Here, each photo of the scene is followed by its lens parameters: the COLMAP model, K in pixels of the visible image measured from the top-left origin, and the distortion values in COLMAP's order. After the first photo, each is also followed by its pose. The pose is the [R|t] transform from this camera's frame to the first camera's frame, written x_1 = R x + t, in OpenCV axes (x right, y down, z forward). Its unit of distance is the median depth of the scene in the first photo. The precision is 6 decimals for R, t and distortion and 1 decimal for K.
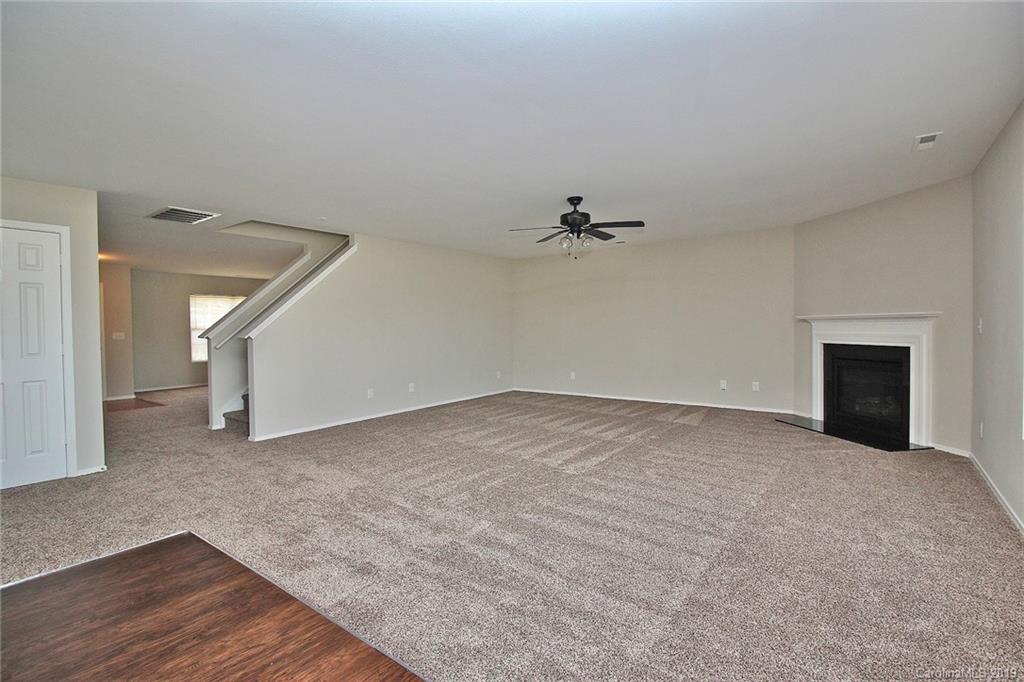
lens RADIAL K [[485.8, 0, 514.0], [0, 485.8, 333.3], [0, 0, 1]] dist [0.000752, -0.000518]
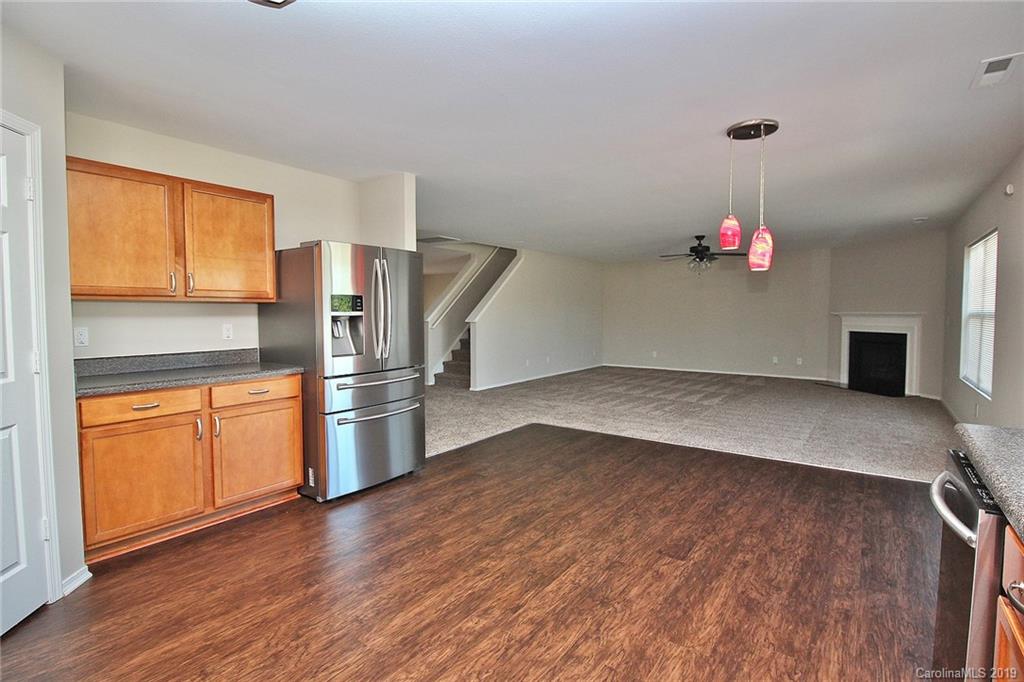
lens RADIAL K [[530.5, 0, 492.1], [0, 530.5, 329.8], [0, 0, 1]] dist [-0.000806, -0.000422]
pose [[0.999785, 0.014415, 0.014917, -0.507675], [-0.014648, 0.999771, 0.015611, 0.007577], [-0.014688, -0.015826, 0.999767, -0.637933]]
